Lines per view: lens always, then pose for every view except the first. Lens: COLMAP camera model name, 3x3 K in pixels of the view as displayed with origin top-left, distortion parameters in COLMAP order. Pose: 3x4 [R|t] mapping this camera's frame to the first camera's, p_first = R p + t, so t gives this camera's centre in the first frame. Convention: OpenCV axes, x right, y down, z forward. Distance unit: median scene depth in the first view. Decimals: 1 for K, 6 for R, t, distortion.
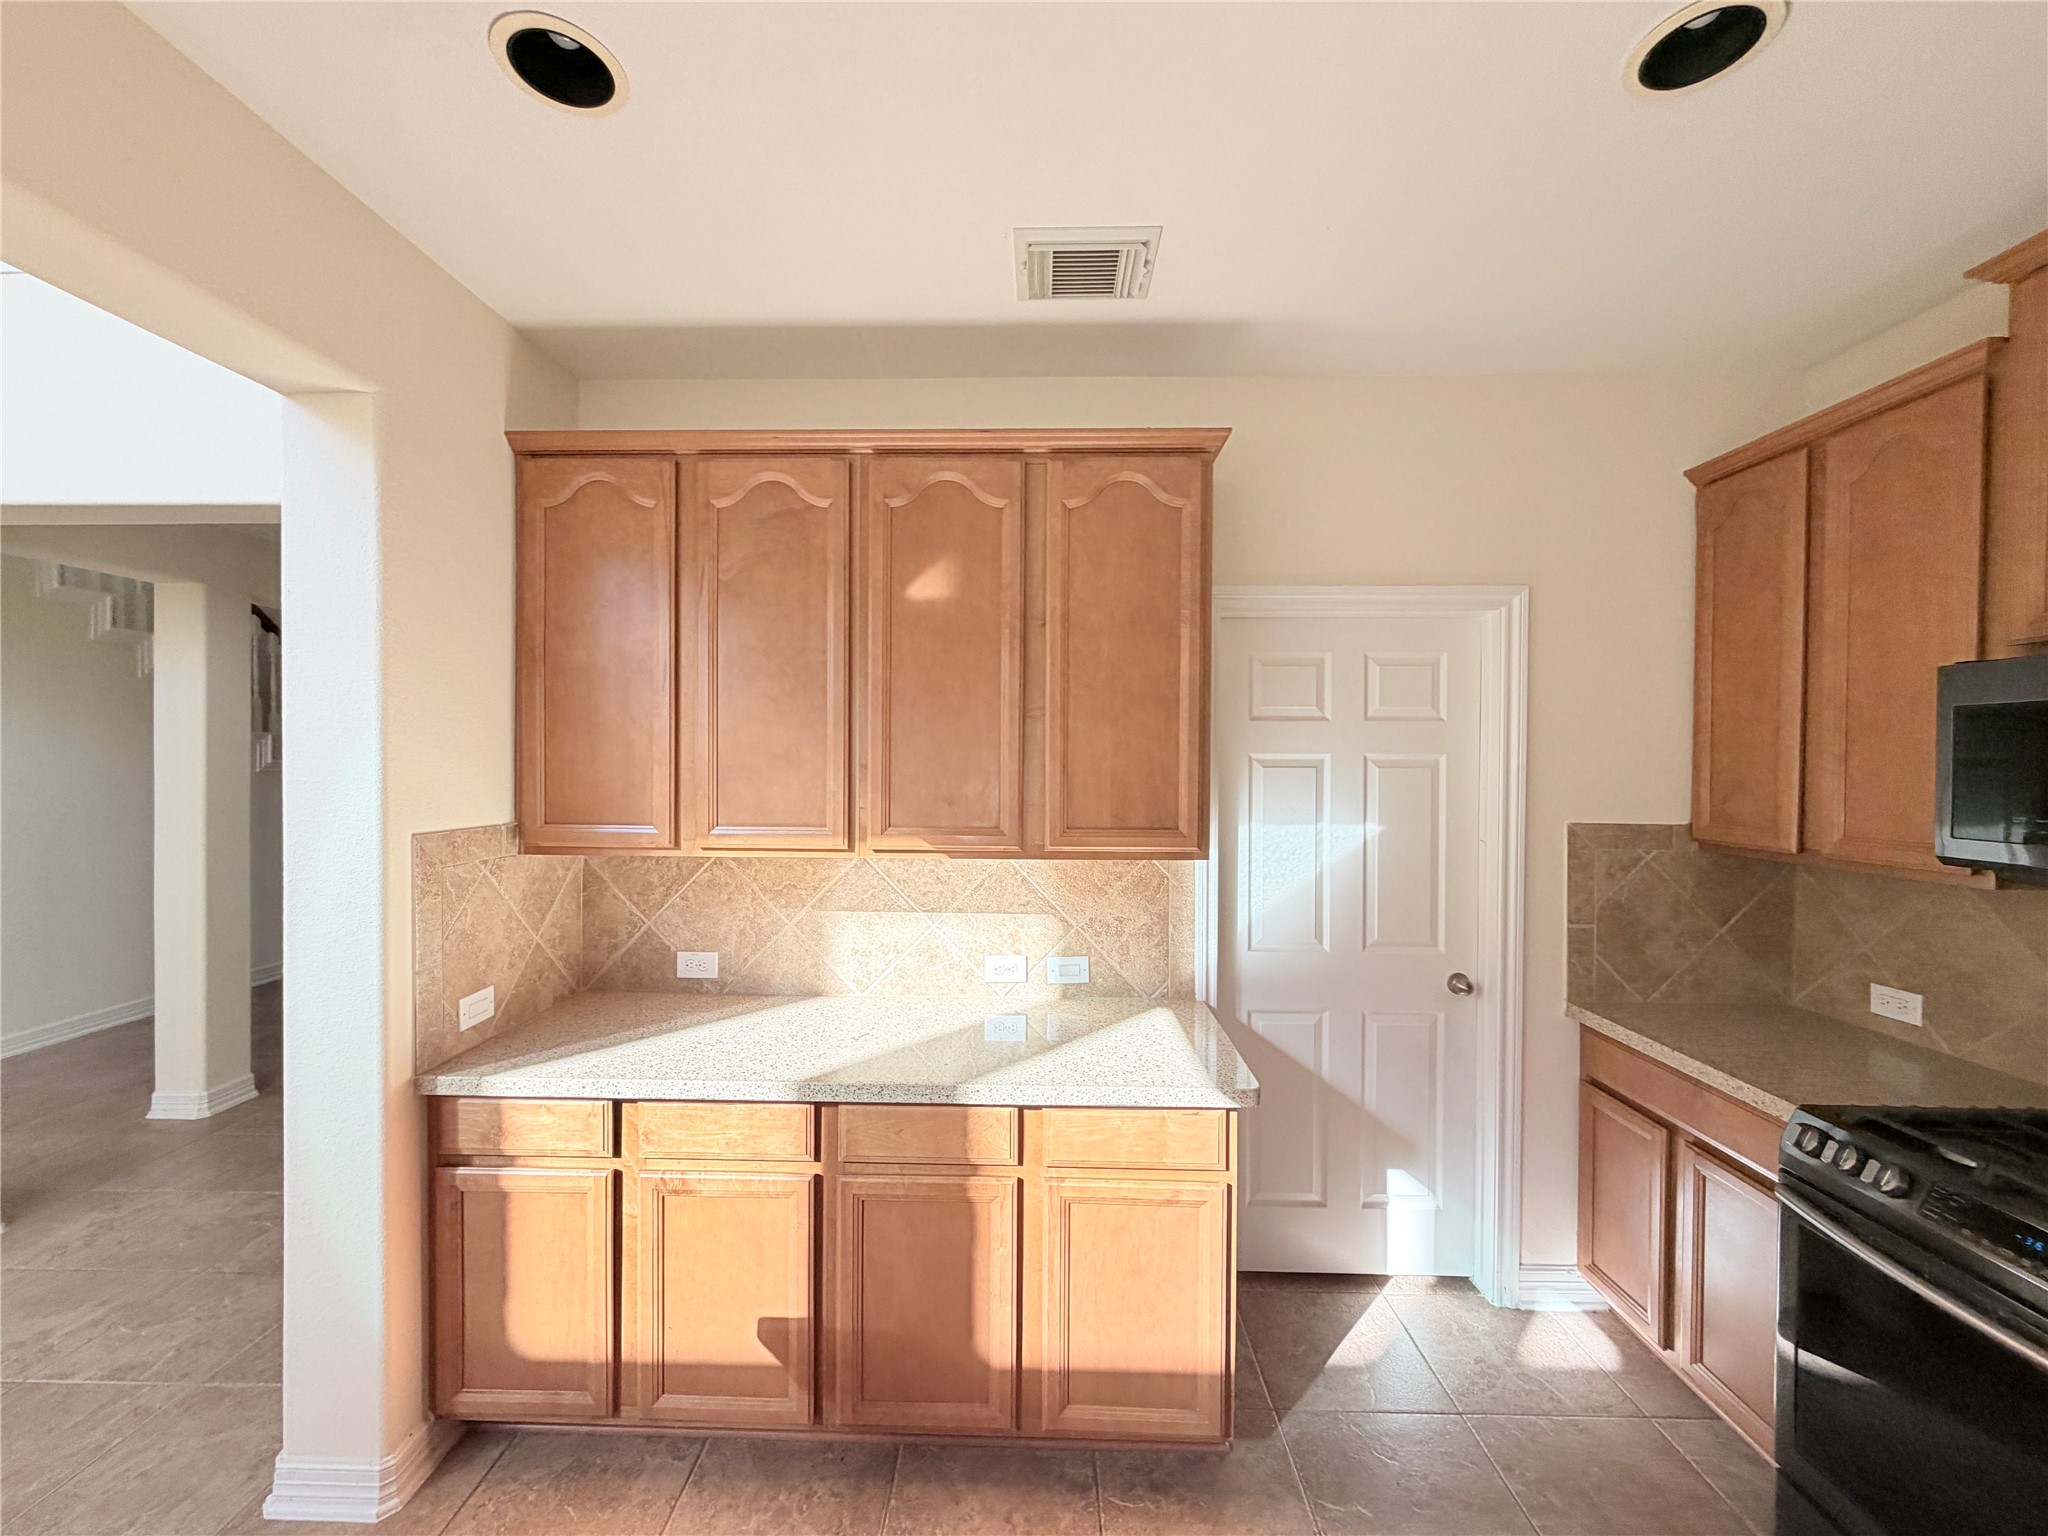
lens RADIAL K [[814.6, 0, 1017.8], [0, 814.6, 770.3], [0, 0, 1]] dist [-0.000647, -0.000136]
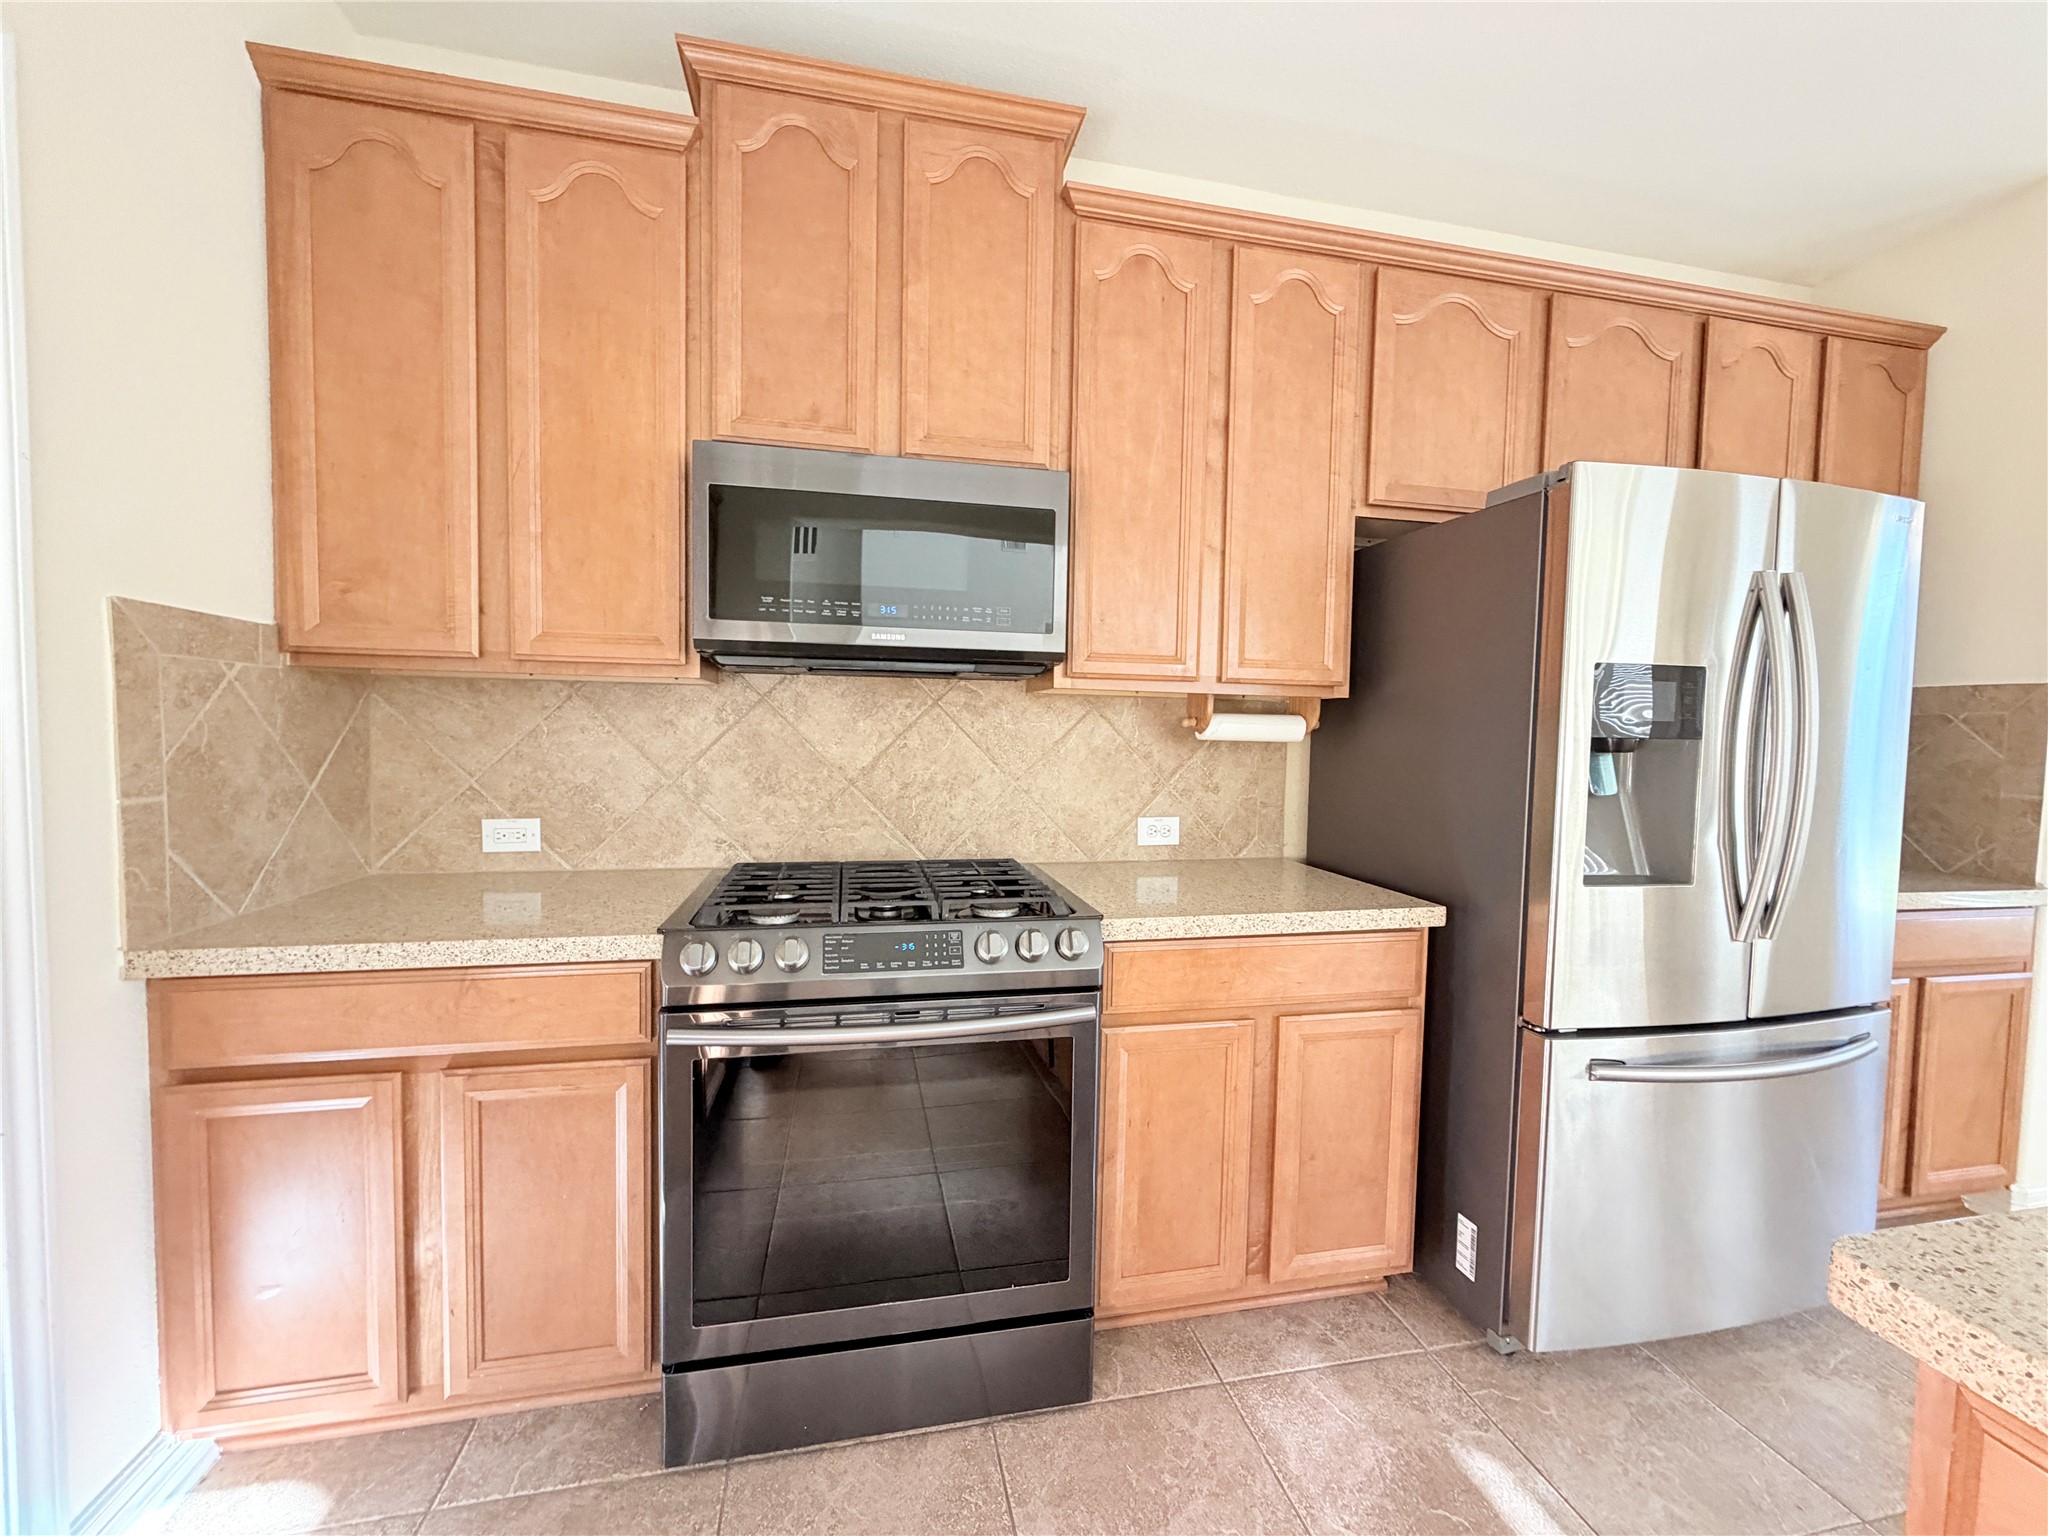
lens RADIAL K [[814.6, 0, 1017.8], [0, 814.6, 770.3], [0, 0, 1]] dist [-0.000647, -0.000136]
pose [[-0.234912, -0.057396, 0.970321, 0.058099], [-0.008705, 0.998339, 0.056946, 0.139480], [-0.971978, 0.004931, -0.235021, 0.586042]]
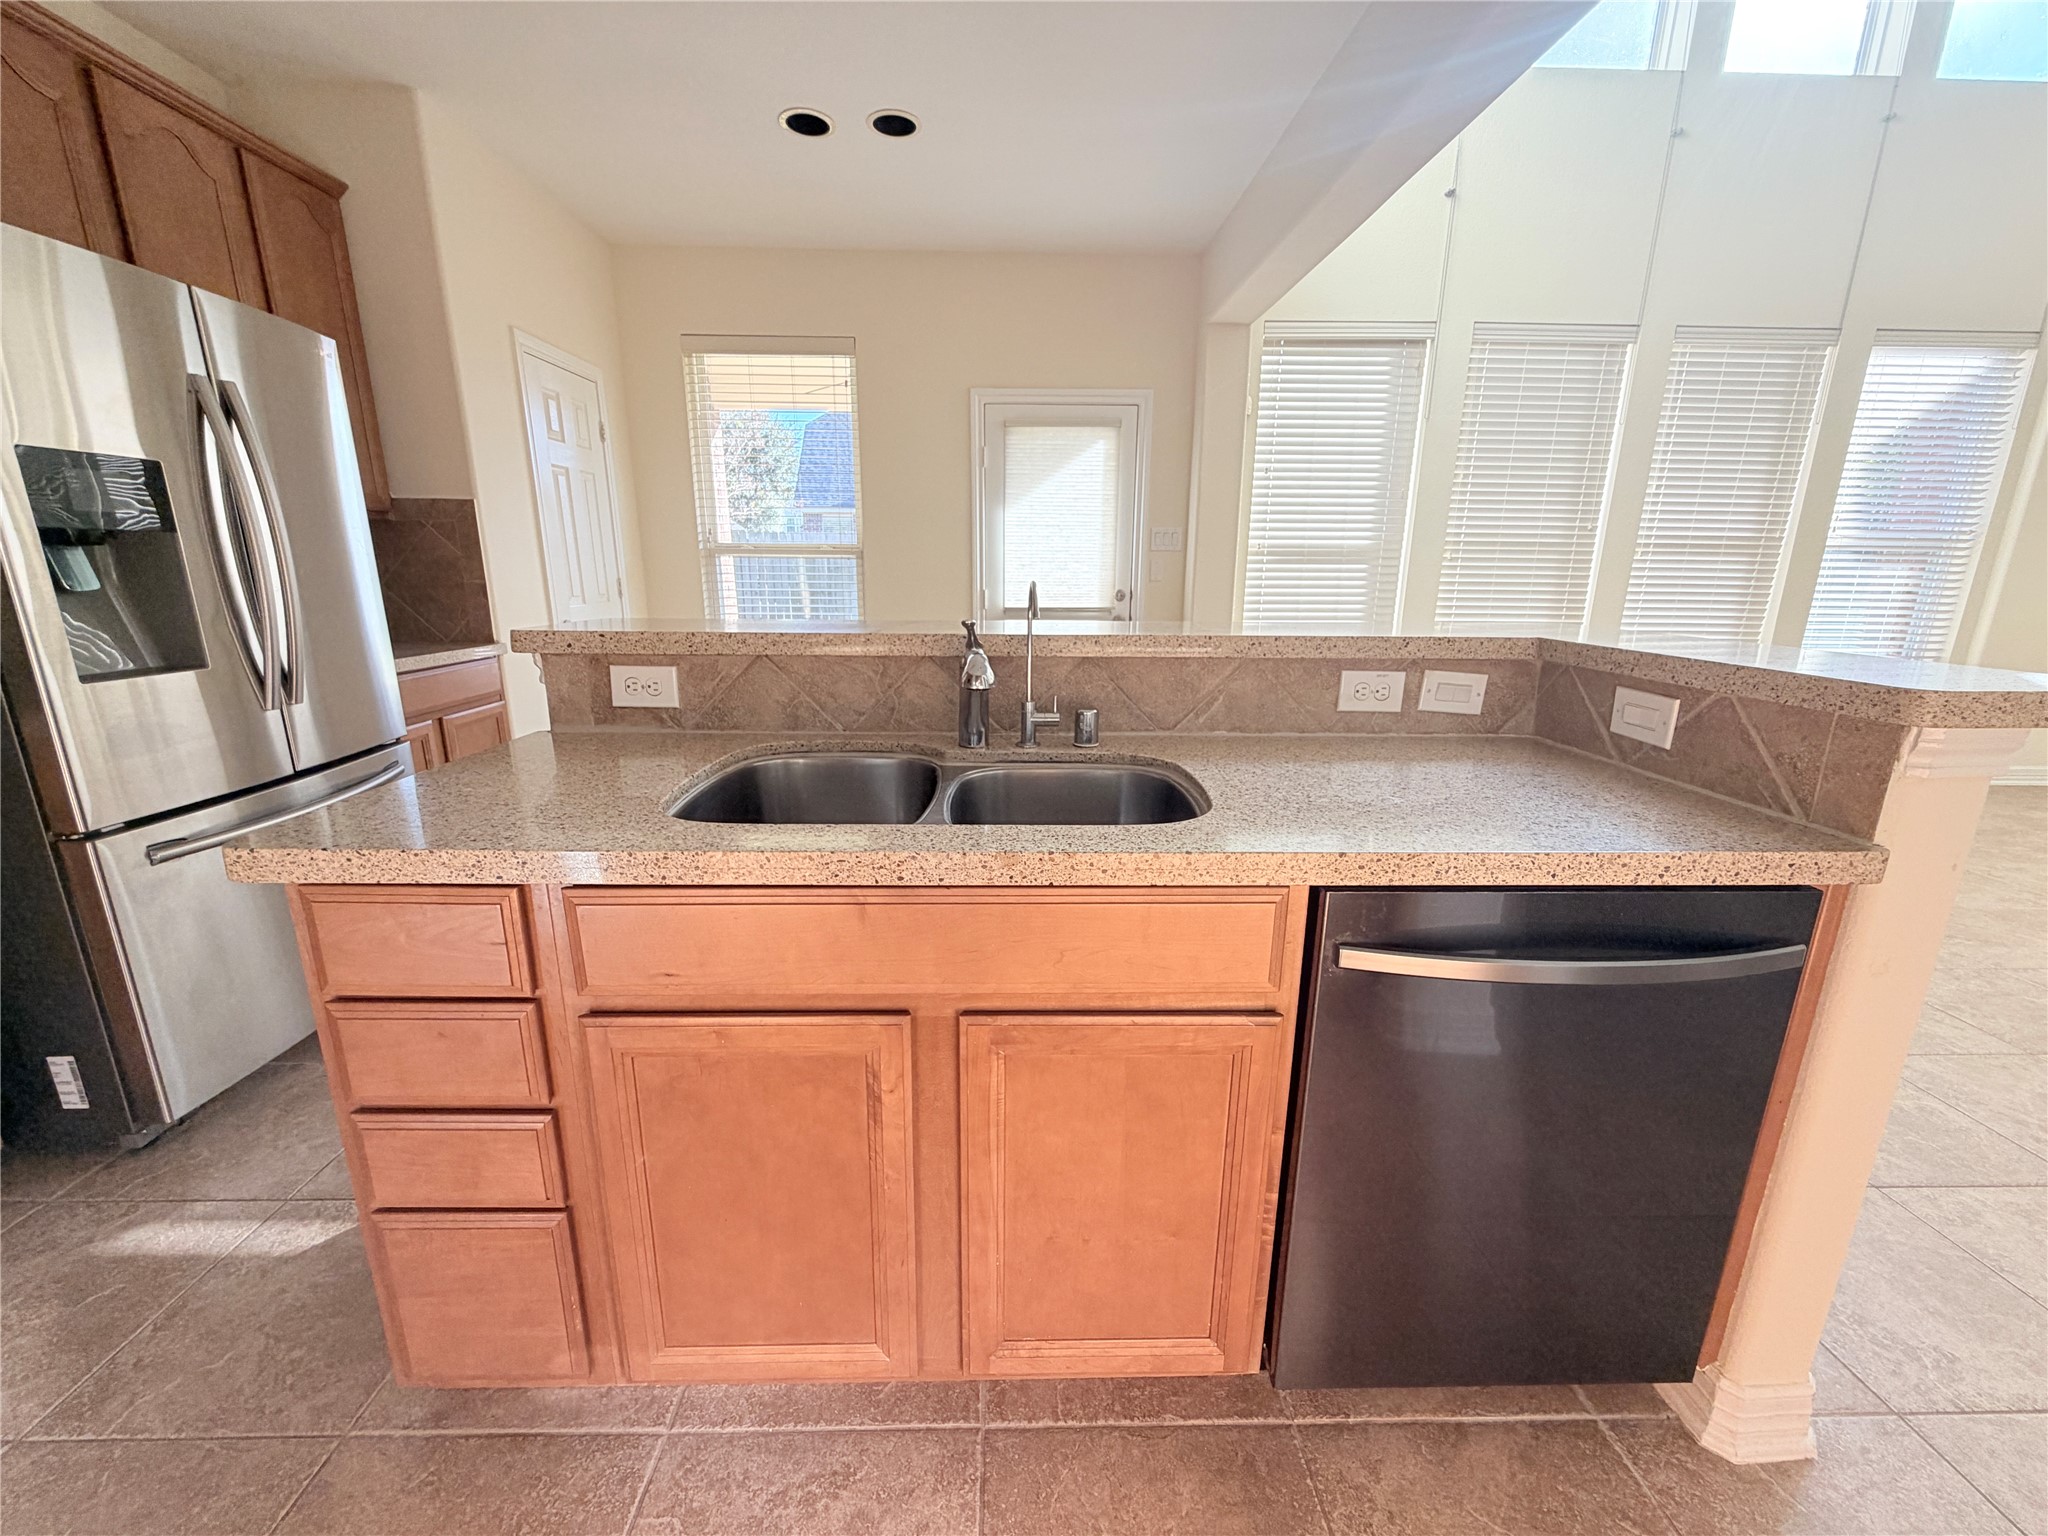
lens RADIAL K [[819.4, 0, 1018.7], [0, 819.4, 767.7], [0, 0, 1]] dist [0.000051, 0.000130]
pose [[-0.998671, 0.000403, -0.051540, -0.123445], [-0.012756, 0.966928, 0.254731, 0.153699], [0.049938, 0.255050, -0.965637, 0.672425]]
